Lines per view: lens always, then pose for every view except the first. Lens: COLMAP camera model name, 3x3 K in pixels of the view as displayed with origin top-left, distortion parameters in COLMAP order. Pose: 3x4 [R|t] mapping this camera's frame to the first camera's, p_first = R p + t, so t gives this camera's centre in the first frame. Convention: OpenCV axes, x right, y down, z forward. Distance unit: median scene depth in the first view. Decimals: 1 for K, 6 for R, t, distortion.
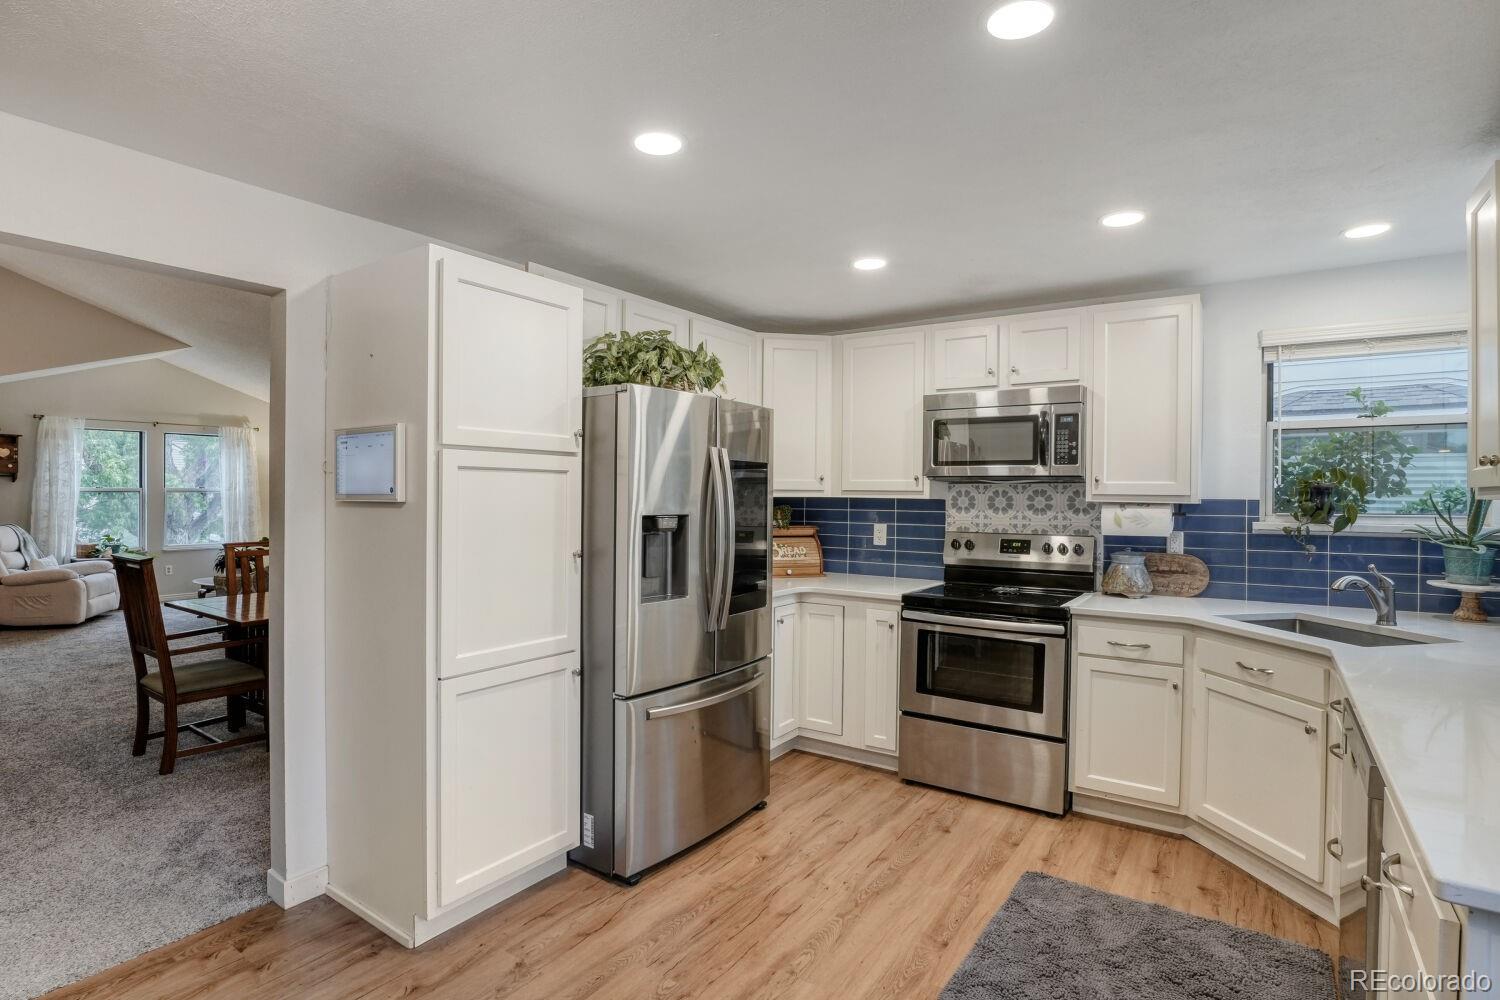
lens RADIAL K [[749.4, 0, 753.2], [0, 749.4, 498.0], [0, 0, 1]] dist [-0.035375, 0.006387]
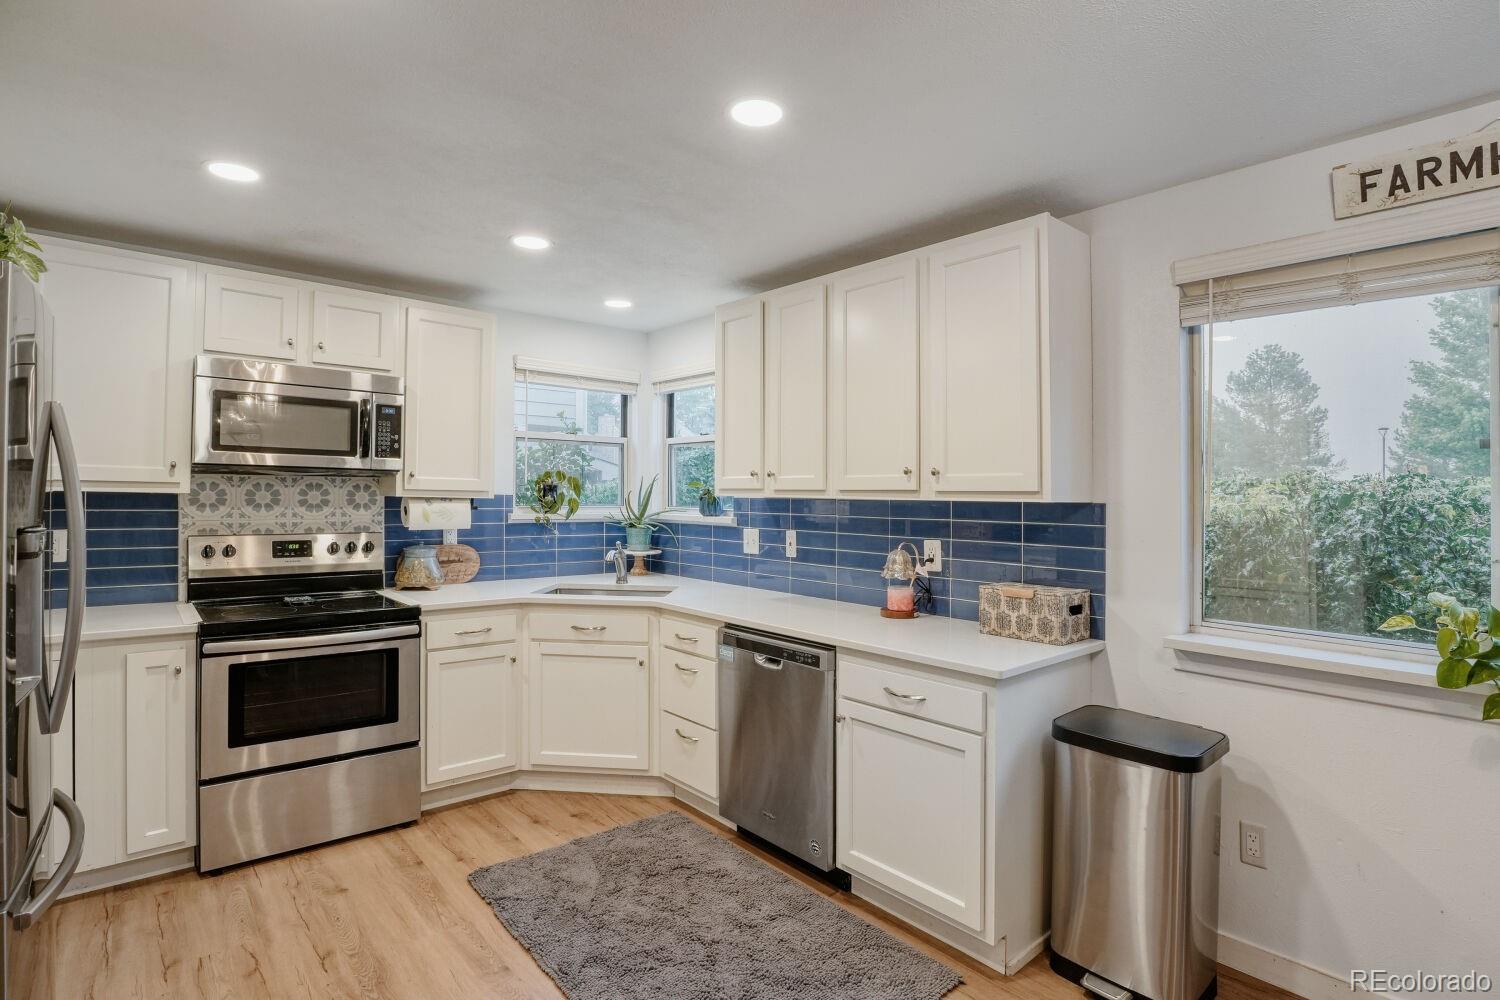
lens RADIAL K [[749.4, 0, 744.8], [0, 749.4, 489.2], [0, 0, 1]] dist [-0.035375, 0.006387]
pose [[0.256005, 0.006315, 0.966655, -0.398980], [-0.006216, 0.999969, -0.004887, -0.003325], [-0.966656, -0.004758, 0.256036, 0.325256]]
